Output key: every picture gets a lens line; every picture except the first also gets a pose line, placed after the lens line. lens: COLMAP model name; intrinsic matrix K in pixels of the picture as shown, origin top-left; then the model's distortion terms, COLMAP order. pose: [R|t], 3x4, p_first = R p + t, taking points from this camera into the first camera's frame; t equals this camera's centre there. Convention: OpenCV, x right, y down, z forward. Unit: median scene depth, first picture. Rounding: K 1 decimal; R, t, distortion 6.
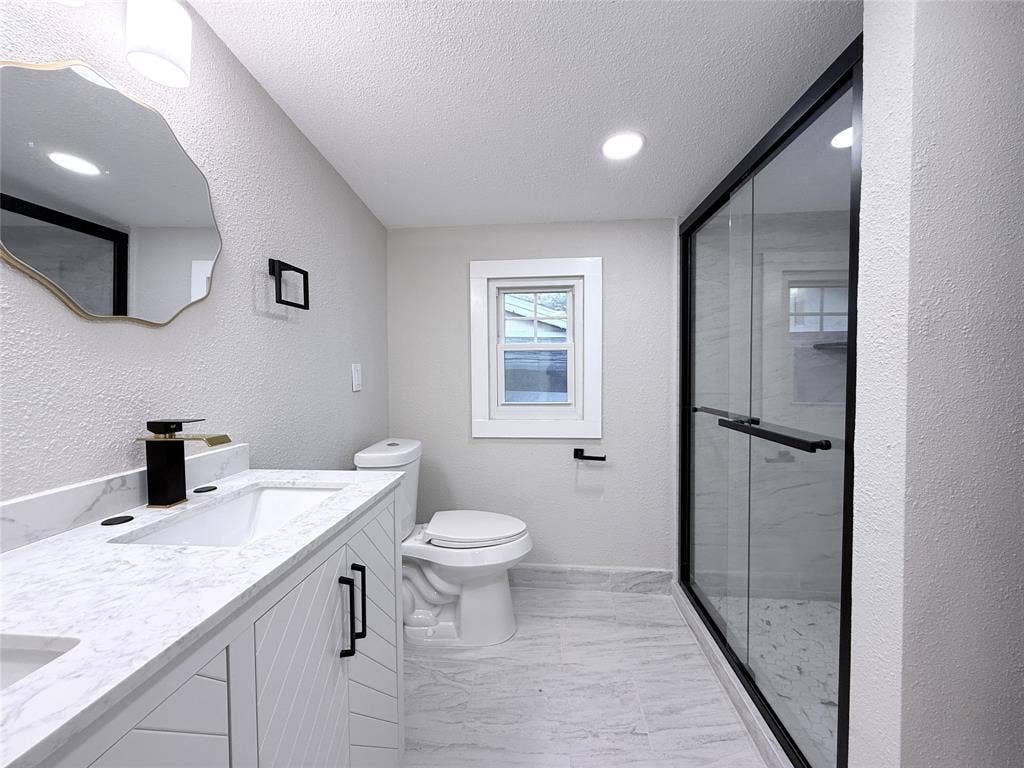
lens RADIAL K [[401.5, 0, 514.2], [0, 401.5, 382.5], [0, 0, 1]] dist [-0.002796, 0.000439]
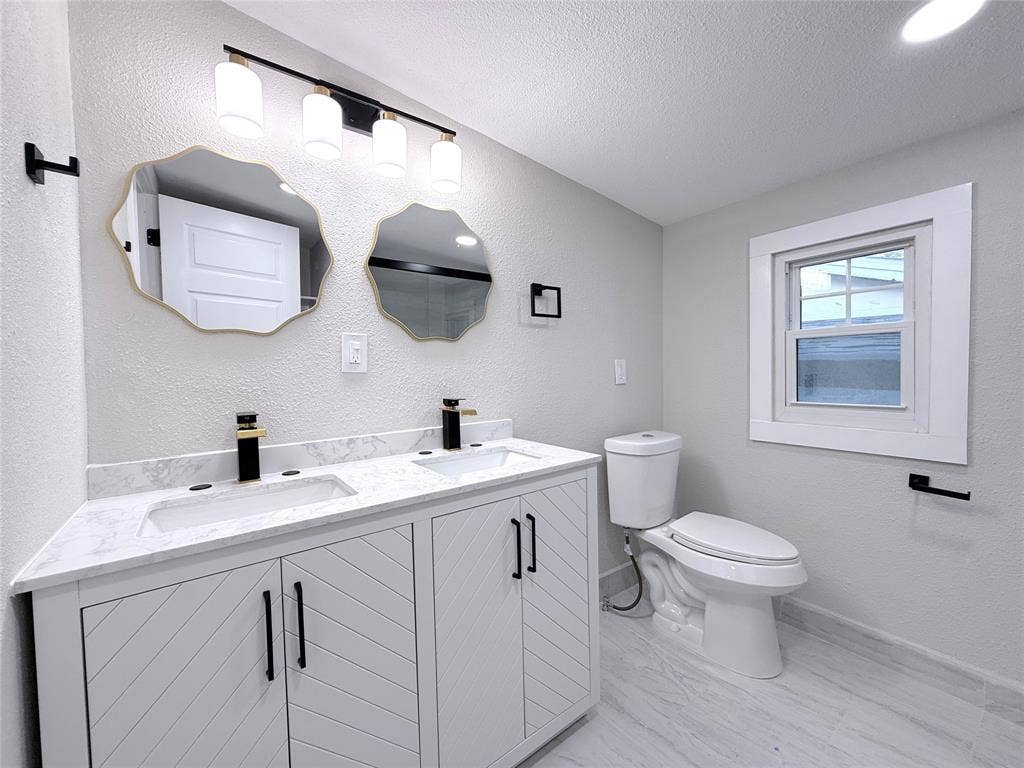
lens RADIAL K [[401.5, 0, 511.5], [0, 401.5, 380.9], [0, 0, 1]] dist [-0.002796, 0.000439]
pose [[0.673292, 0.014057, -0.739243, 0.237870], [-0.005750, 0.999889, 0.013776, -0.001202], [0.739354, -0.005025, 0.673298, 0.032300]]
